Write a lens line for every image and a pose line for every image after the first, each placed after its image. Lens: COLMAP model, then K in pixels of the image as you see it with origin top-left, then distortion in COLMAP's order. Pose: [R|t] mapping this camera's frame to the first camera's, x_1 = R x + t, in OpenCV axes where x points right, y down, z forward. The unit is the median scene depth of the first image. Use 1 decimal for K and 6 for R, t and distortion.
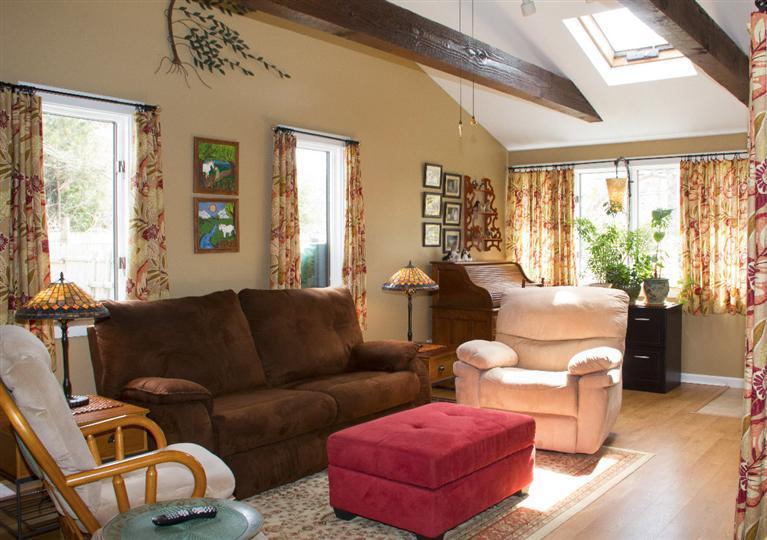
lens RADIAL K [[707.0, 0, 405.2], [0, 707.0, 271.9], [0, 0, 1]] dist [-0.145642, 0.002757]
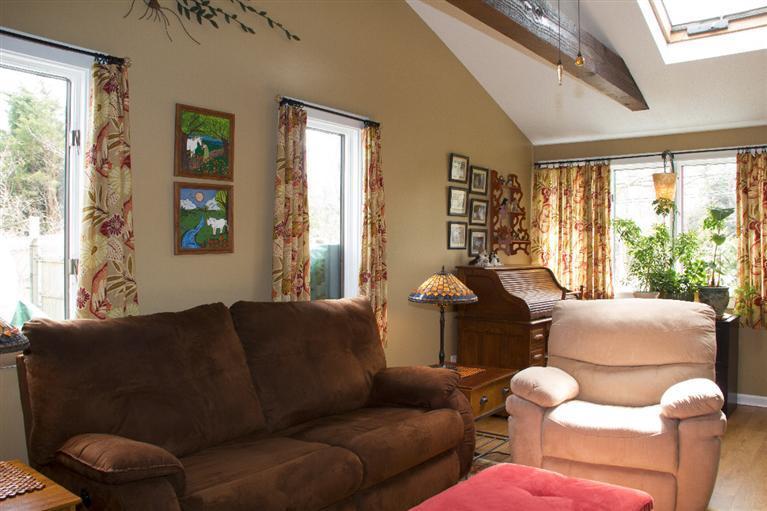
lens RADIAL K [[645.1, 0, 383.5], [0, 645.1, 255.5], [0, 0, 1]] dist [-0.181569, 0.148852]
pose [[0.999813, 0.007120, -0.017995, -0.052945], [-0.007609, 0.999599, -0.027269, -0.007599], [0.017794, 0.027401, 0.999466, 0.275381]]
